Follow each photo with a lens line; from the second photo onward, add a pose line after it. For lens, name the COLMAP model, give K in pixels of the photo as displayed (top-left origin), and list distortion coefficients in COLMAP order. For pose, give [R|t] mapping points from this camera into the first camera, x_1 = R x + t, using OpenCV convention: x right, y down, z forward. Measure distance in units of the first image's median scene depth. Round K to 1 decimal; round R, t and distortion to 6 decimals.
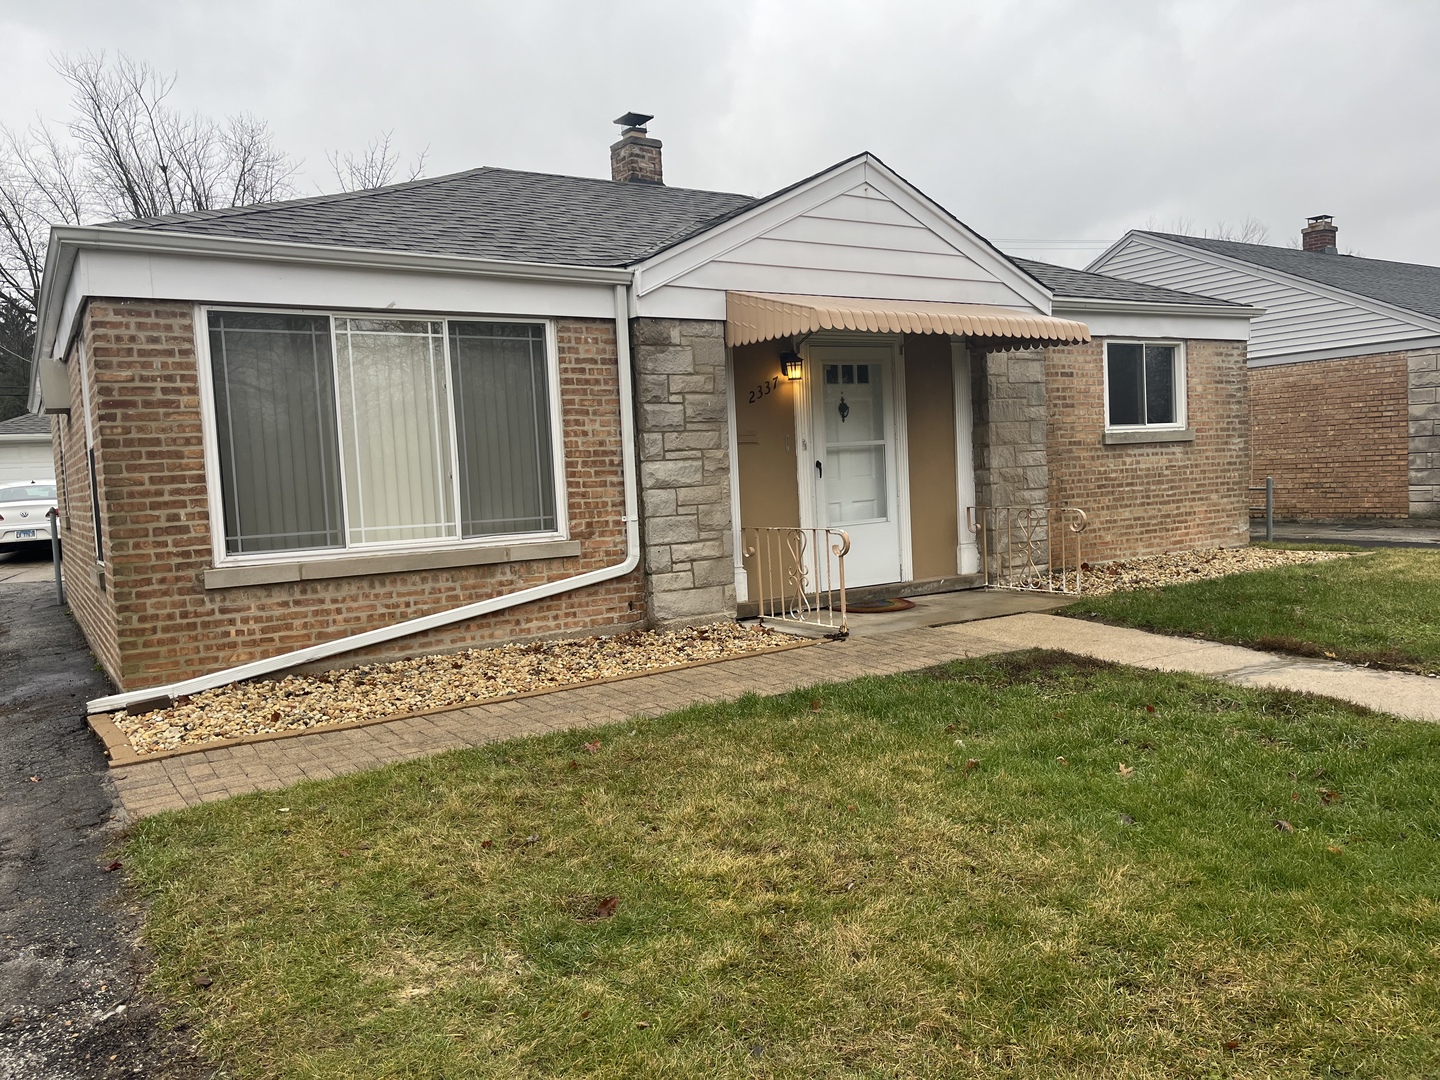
lens RADIAL K [[1086.8, 0, 712.0], [0, 1086.8, 544.5], [0, 0, 1]] dist [0.028535, -0.037340]
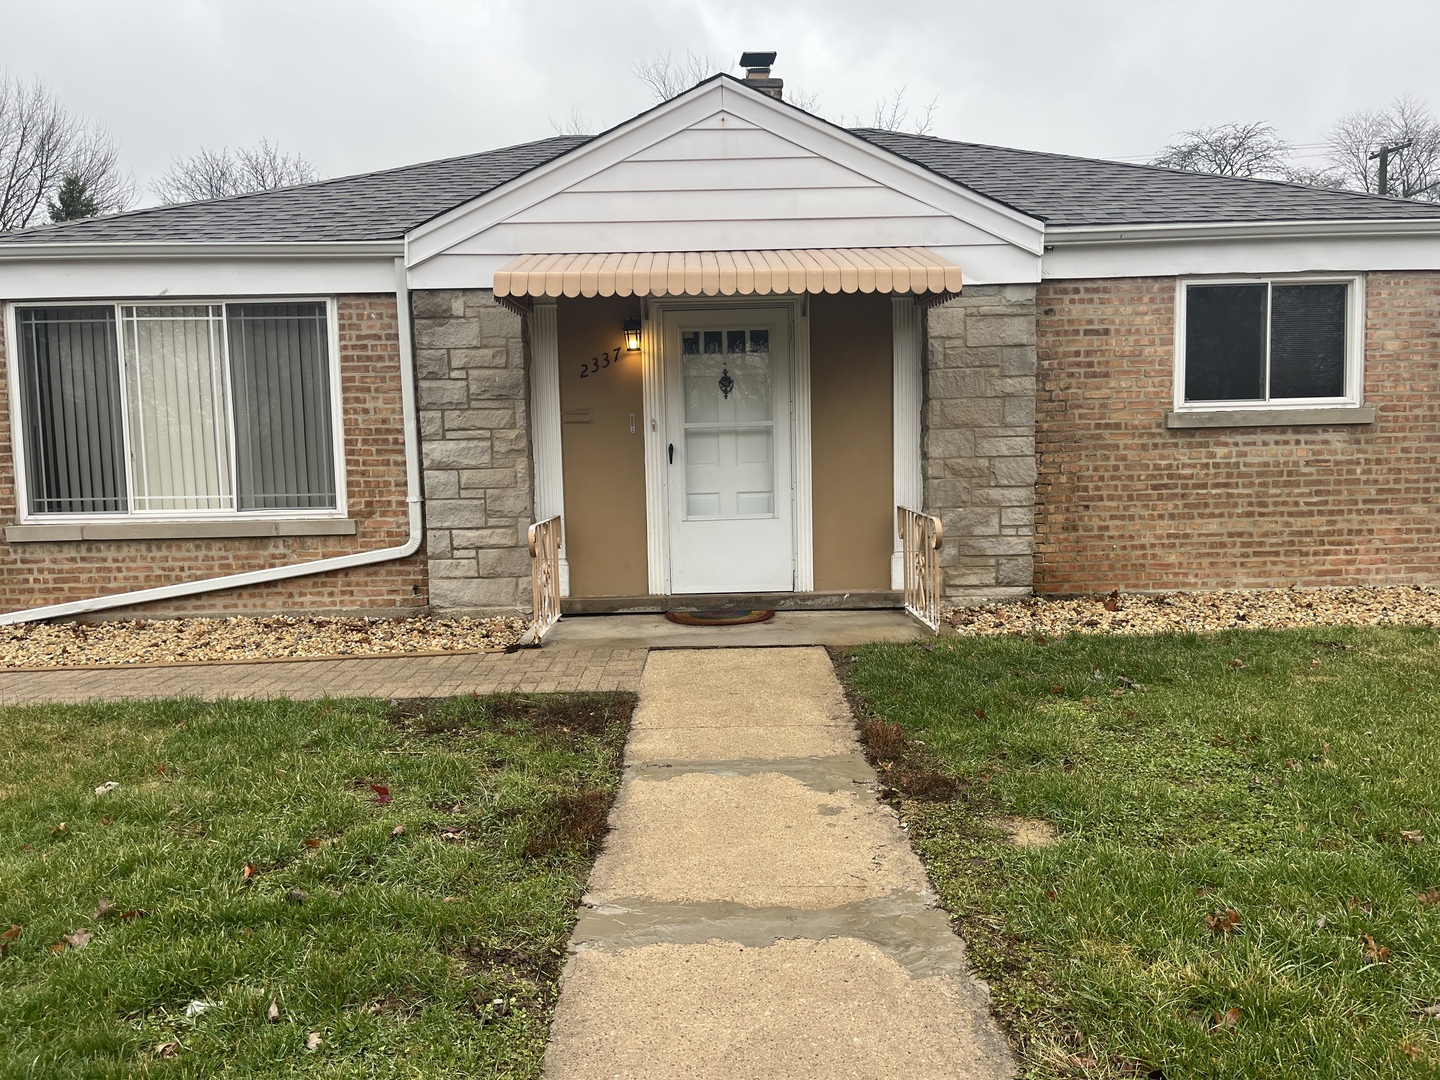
lens RADIAL K [[1086.8, 0, 726.6], [0, 1086.8, 535.8], [0, 0, 1]] dist [0.028535, -0.037340]
pose [[0.849960, 0.072092, -0.521892, 0.660757], [-0.055327, 0.997330, 0.047662, -0.052764], [0.523934, -0.011636, 0.851679, 0.316280]]
